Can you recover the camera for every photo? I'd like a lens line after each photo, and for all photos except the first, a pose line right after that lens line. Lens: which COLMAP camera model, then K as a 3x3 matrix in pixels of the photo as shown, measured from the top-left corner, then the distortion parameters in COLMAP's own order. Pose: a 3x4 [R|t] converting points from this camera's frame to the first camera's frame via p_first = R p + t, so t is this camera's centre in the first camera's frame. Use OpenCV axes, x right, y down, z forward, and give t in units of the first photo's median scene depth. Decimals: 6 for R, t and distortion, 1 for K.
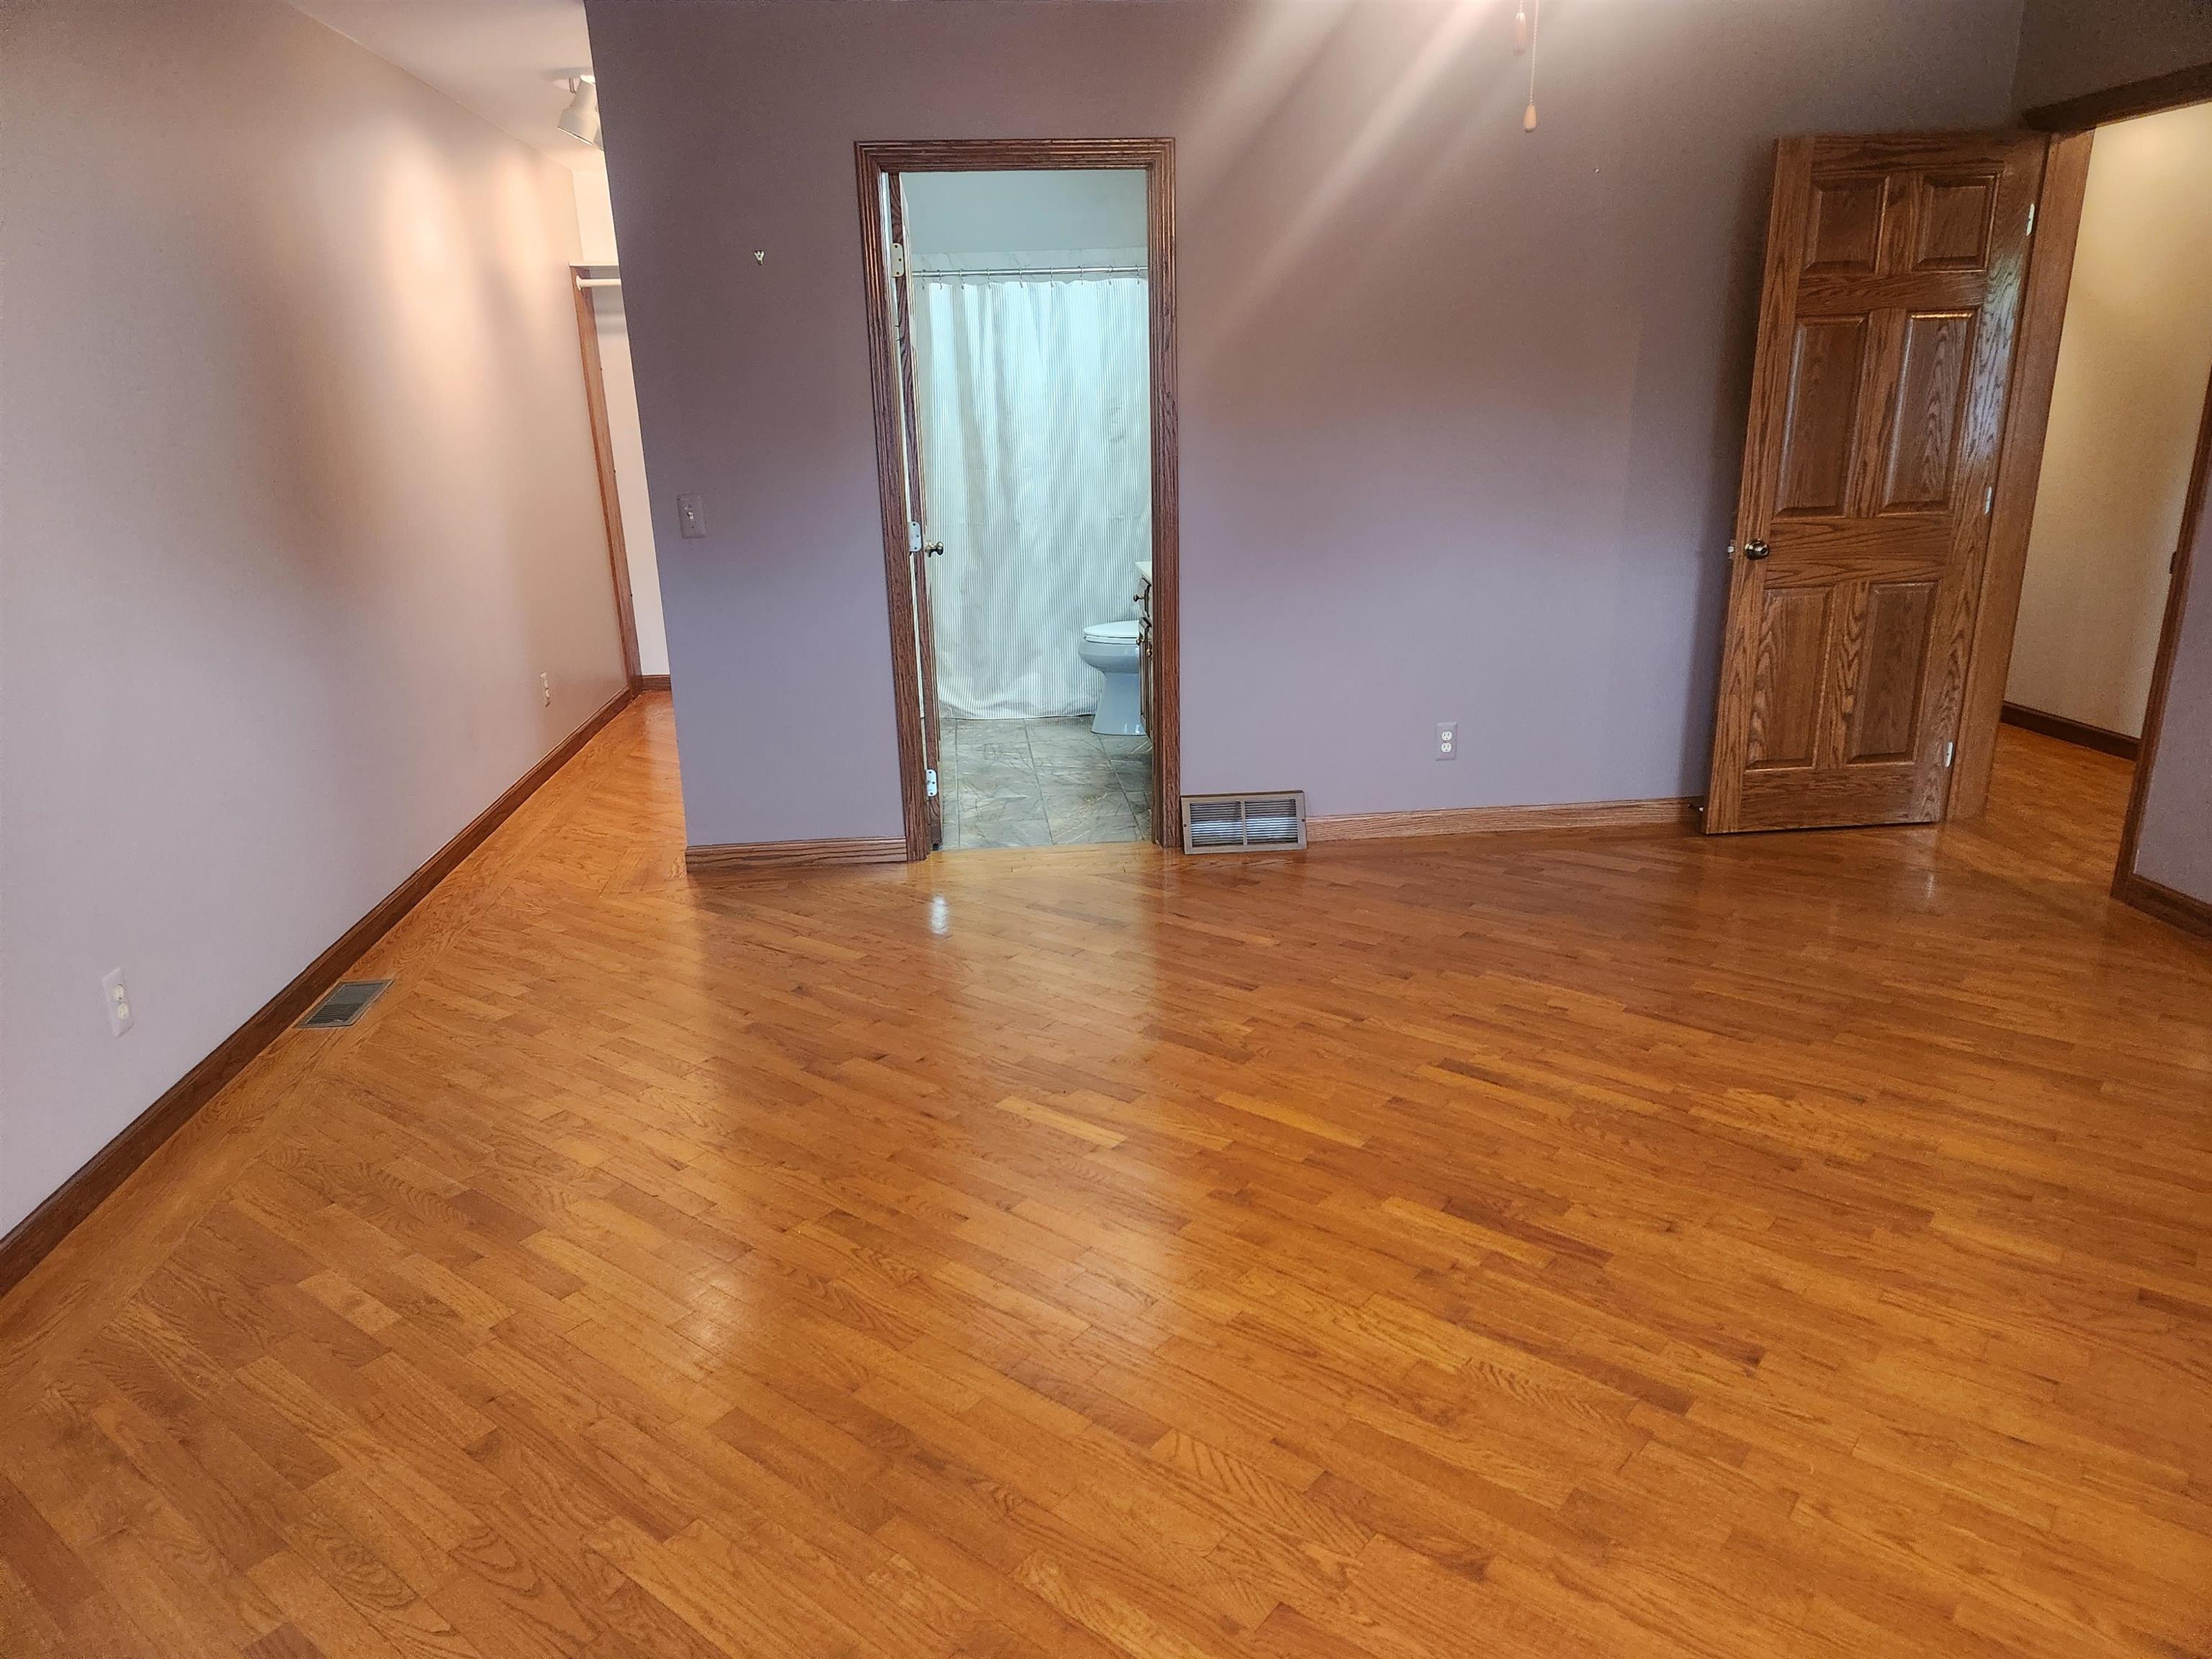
lens RADIAL K [[1477.3, 0, 1097.2], [0, 1477.3, 840.5], [0, 0, 1]] dist [0.076011, -0.059098]
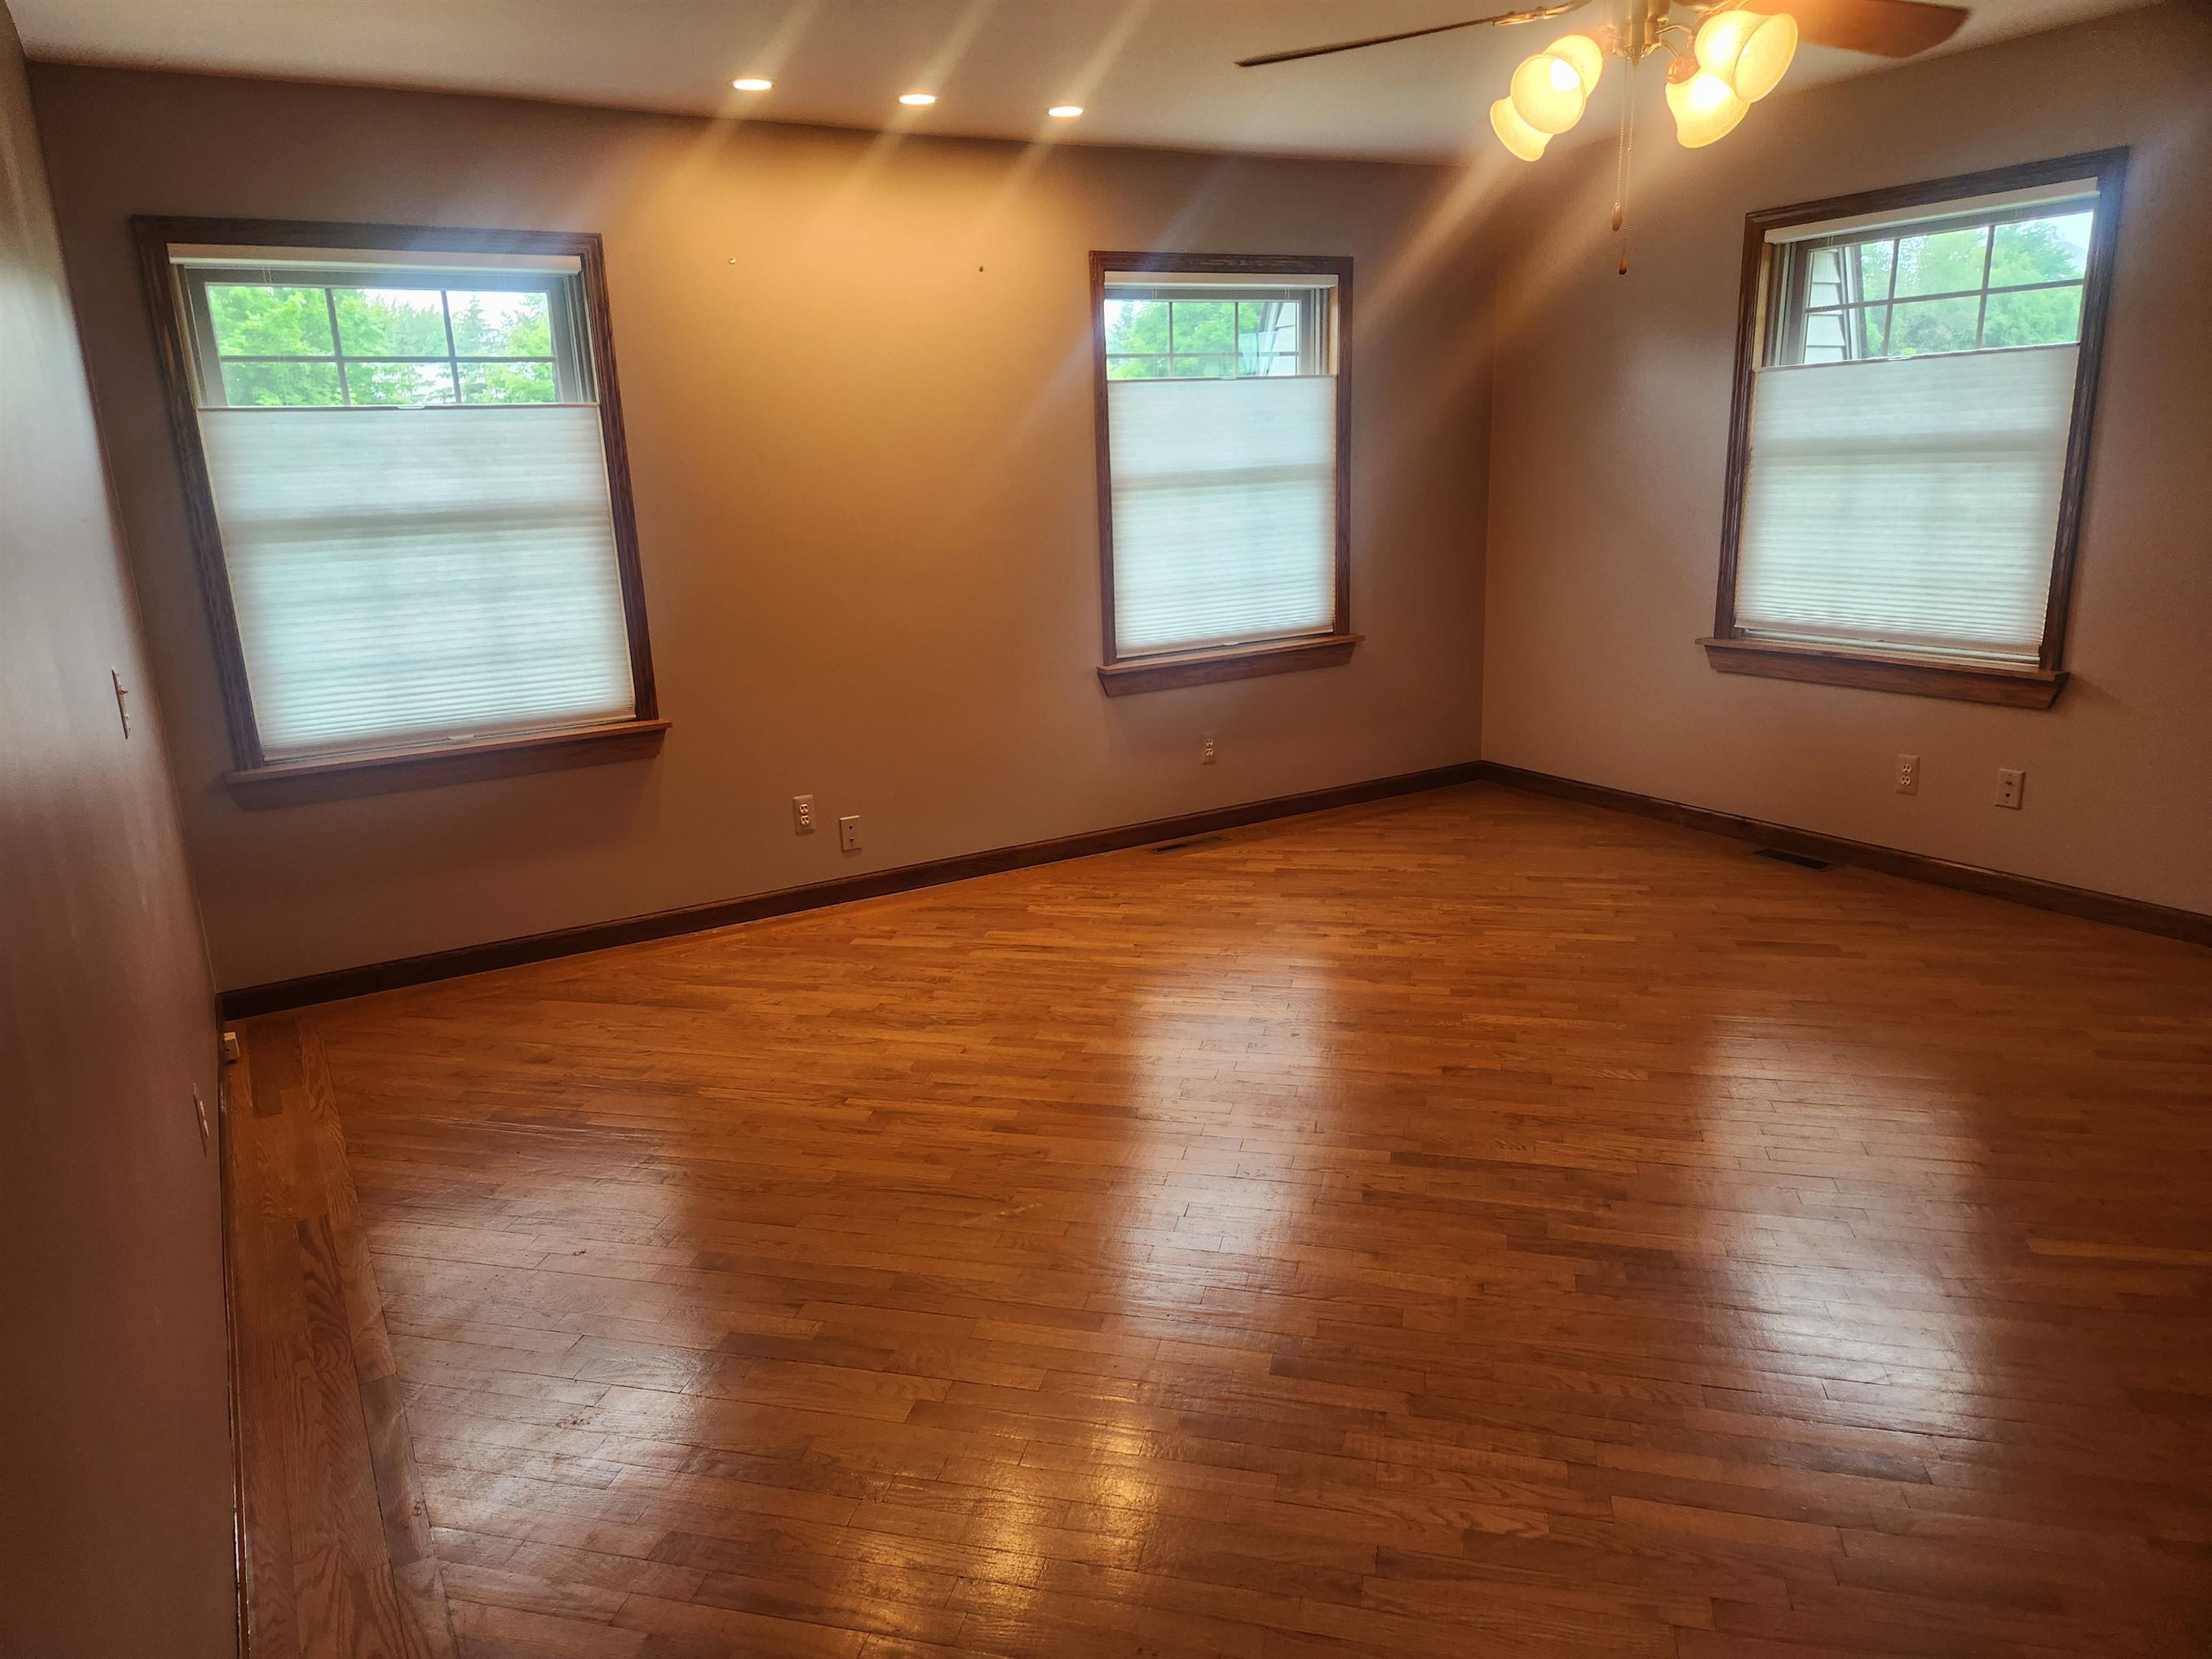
lens RADIAL K [[1477.3, 0, 1097.2], [0, 1477.3, 840.5], [0, 0, 1]] dist [0.076011, -0.059098]
pose [[-0.901206, 0.173254, -0.397254, 1.015596], [-0.065989, 0.851075, 0.520880, -0.540905], [0.428337, 0.495635, -0.755561, 1.571484]]
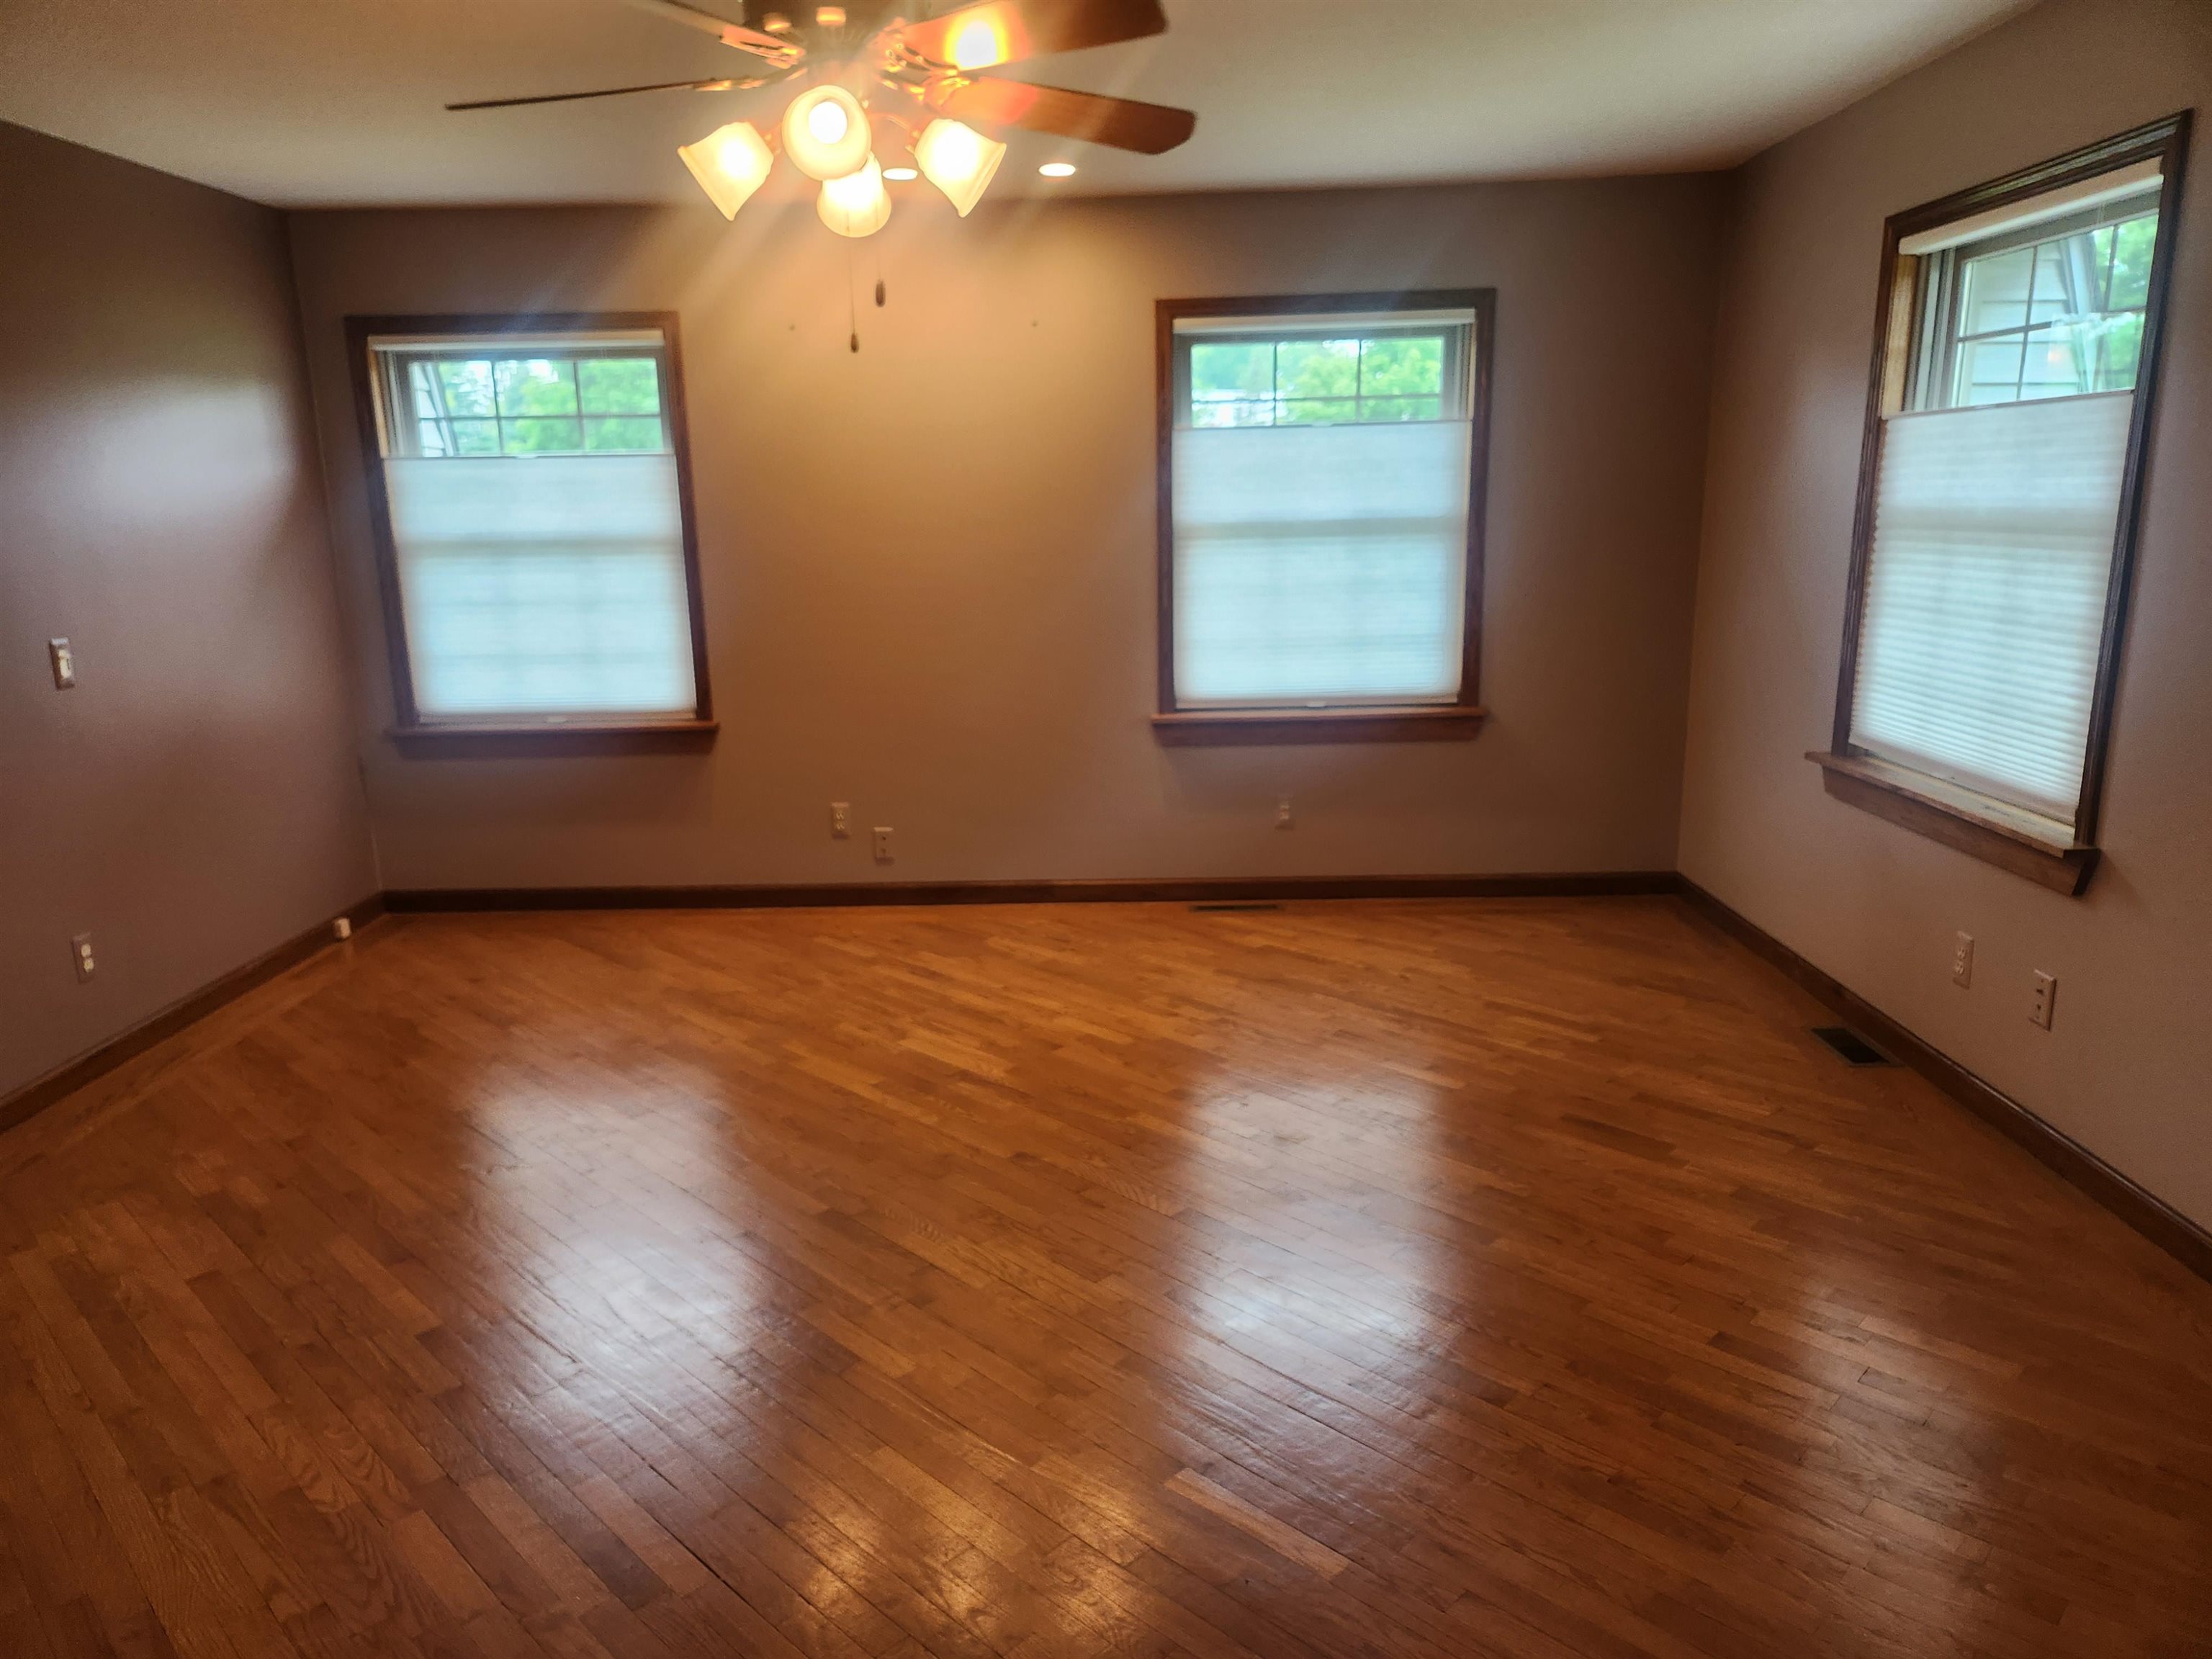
lens RADIAL K [[1509.0, 0, 1111.8], [0, 1509.0, 864.2], [0, 0, 1]] dist [0.070662, -0.070782]
pose [[-0.992991, 0.024224, 0.115683, -0.062076], [0.080670, 0.854244, 0.513575, -0.573850], [-0.086380, 0.519307, -0.850211, 1.786658]]
